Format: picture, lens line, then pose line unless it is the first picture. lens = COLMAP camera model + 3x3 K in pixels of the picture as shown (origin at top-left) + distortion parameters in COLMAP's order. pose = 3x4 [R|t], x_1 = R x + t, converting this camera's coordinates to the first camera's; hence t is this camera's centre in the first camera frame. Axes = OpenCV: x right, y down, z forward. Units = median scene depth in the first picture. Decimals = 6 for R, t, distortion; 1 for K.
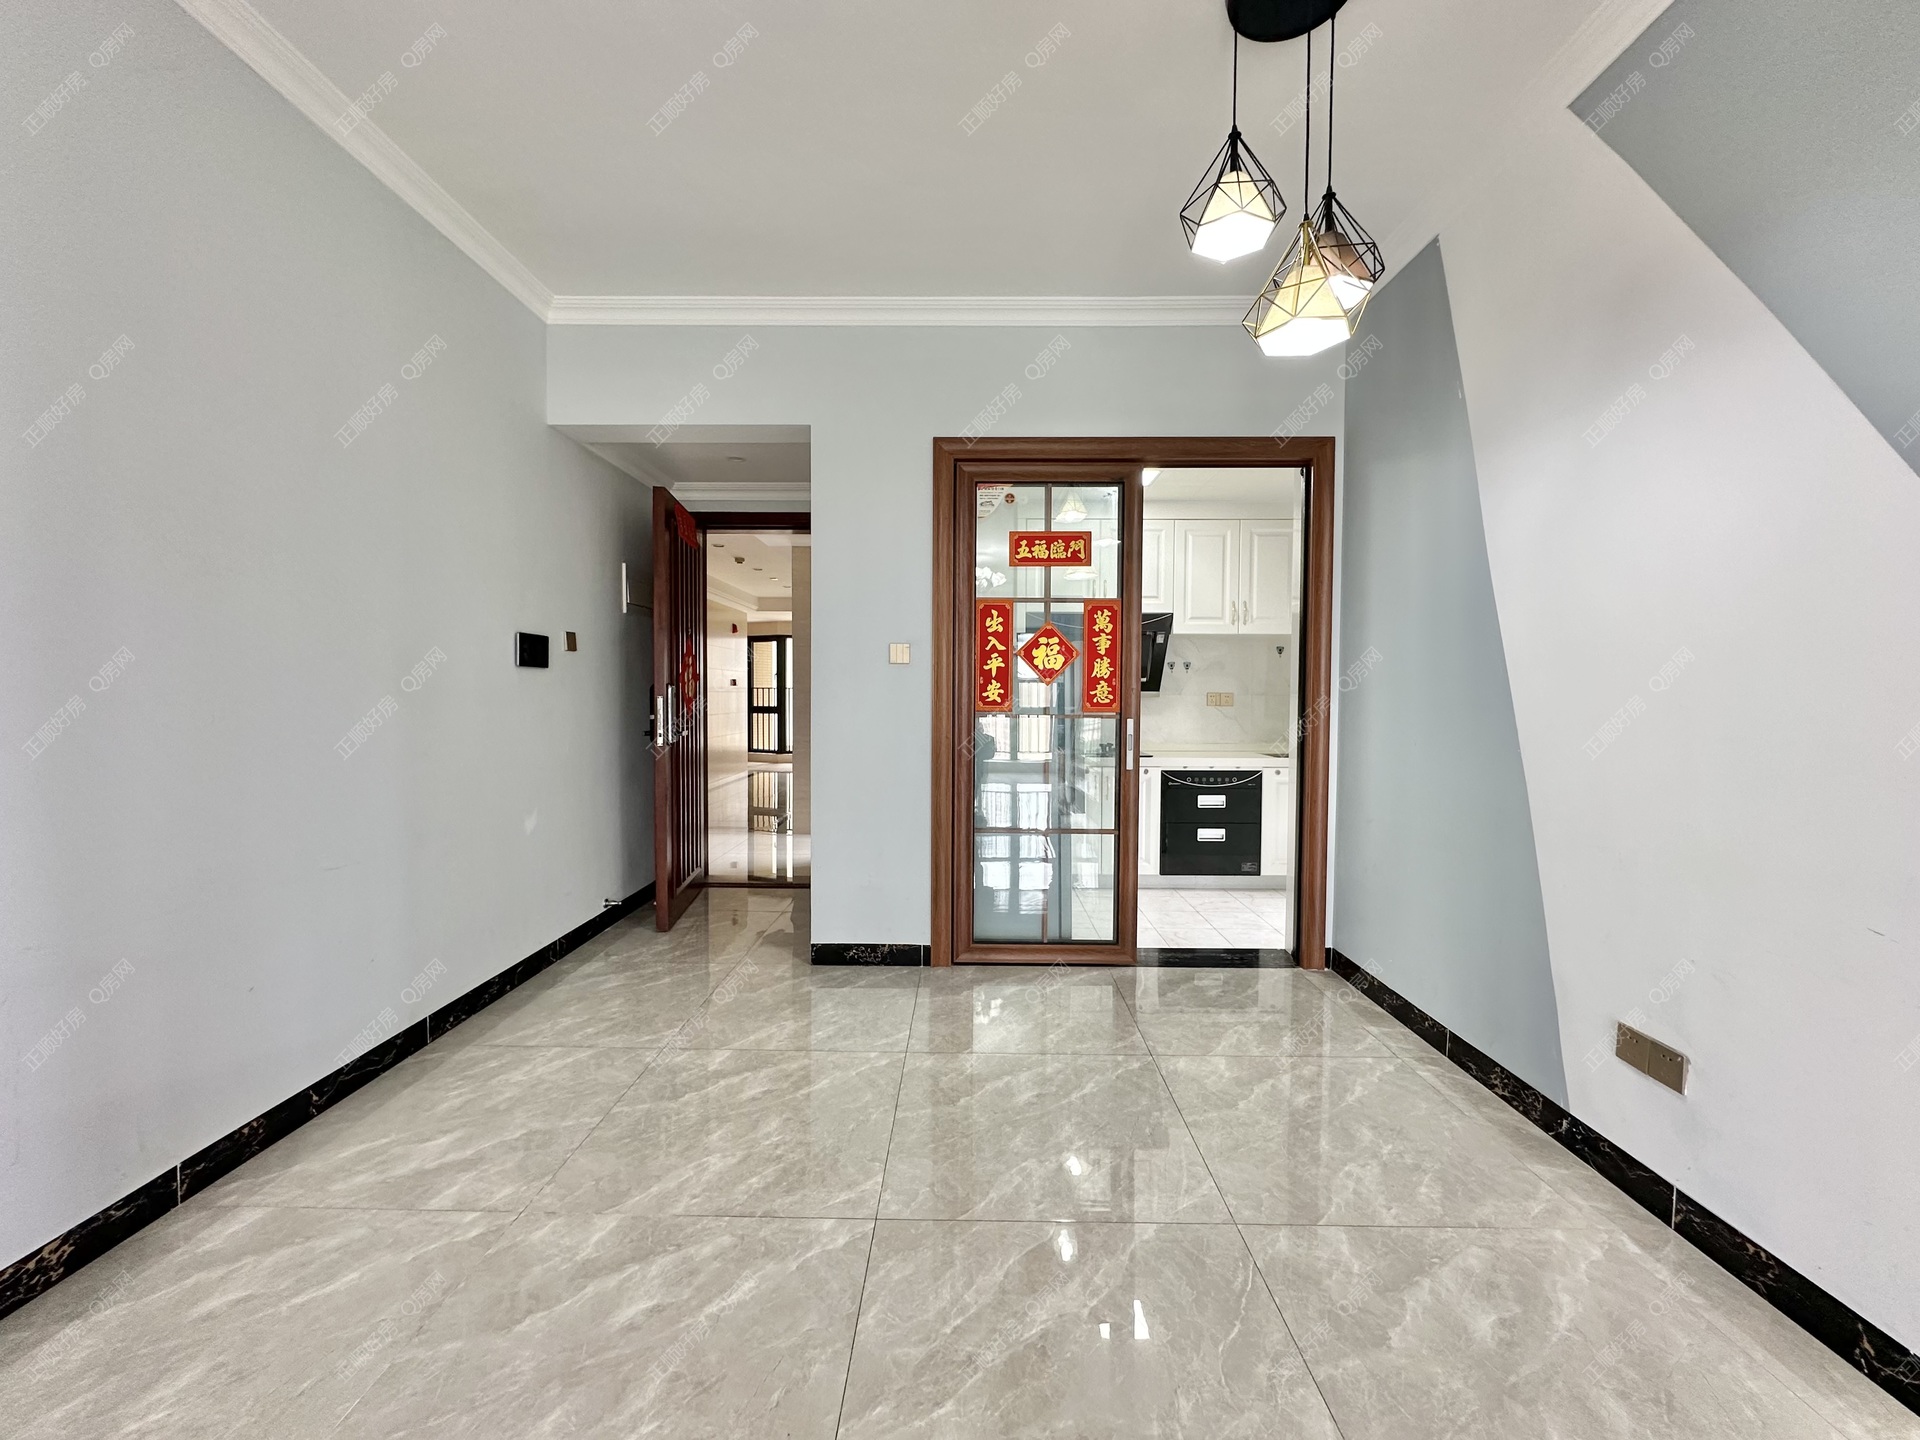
lens RADIAL K [[771.2, 0, 960.5], [0, 771.2, 720.9], [0, 0, 1]] dist [0.002286, 0.000137]
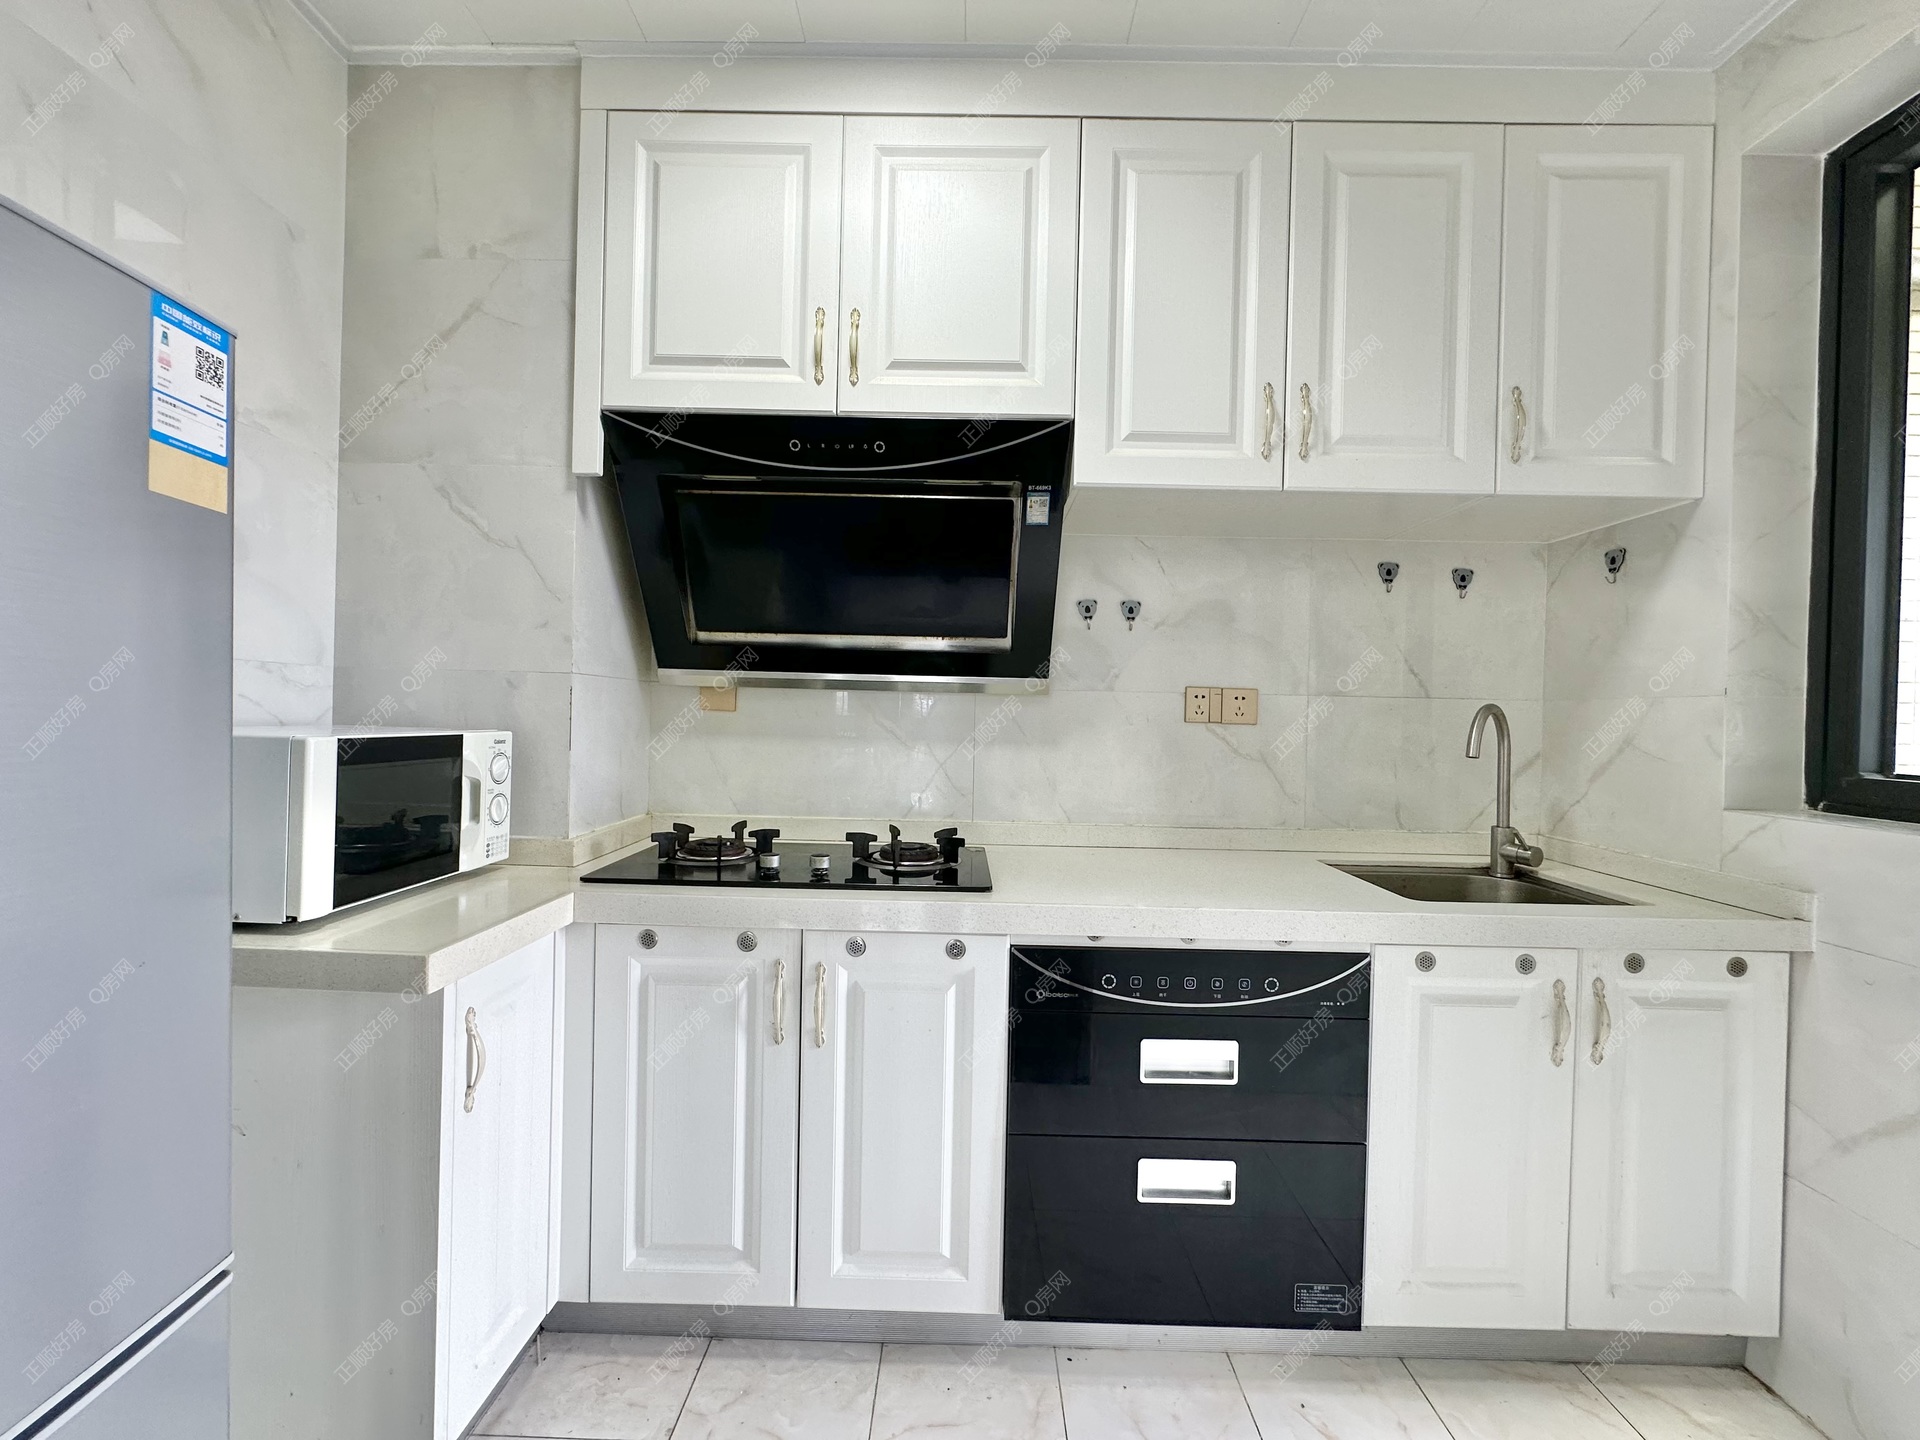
lens RADIAL K [[771.2, 0, 959.8], [0, 771.2, 719.8], [0, 0, 1]] dist [0.002286, 0.000137]
pose [[0.999770, 0.020964, 0.004561, 0.237577], [-0.020816, 0.999321, -0.030400, -0.008790], [-0.005195, 0.030298, 0.999527, 0.713931]]
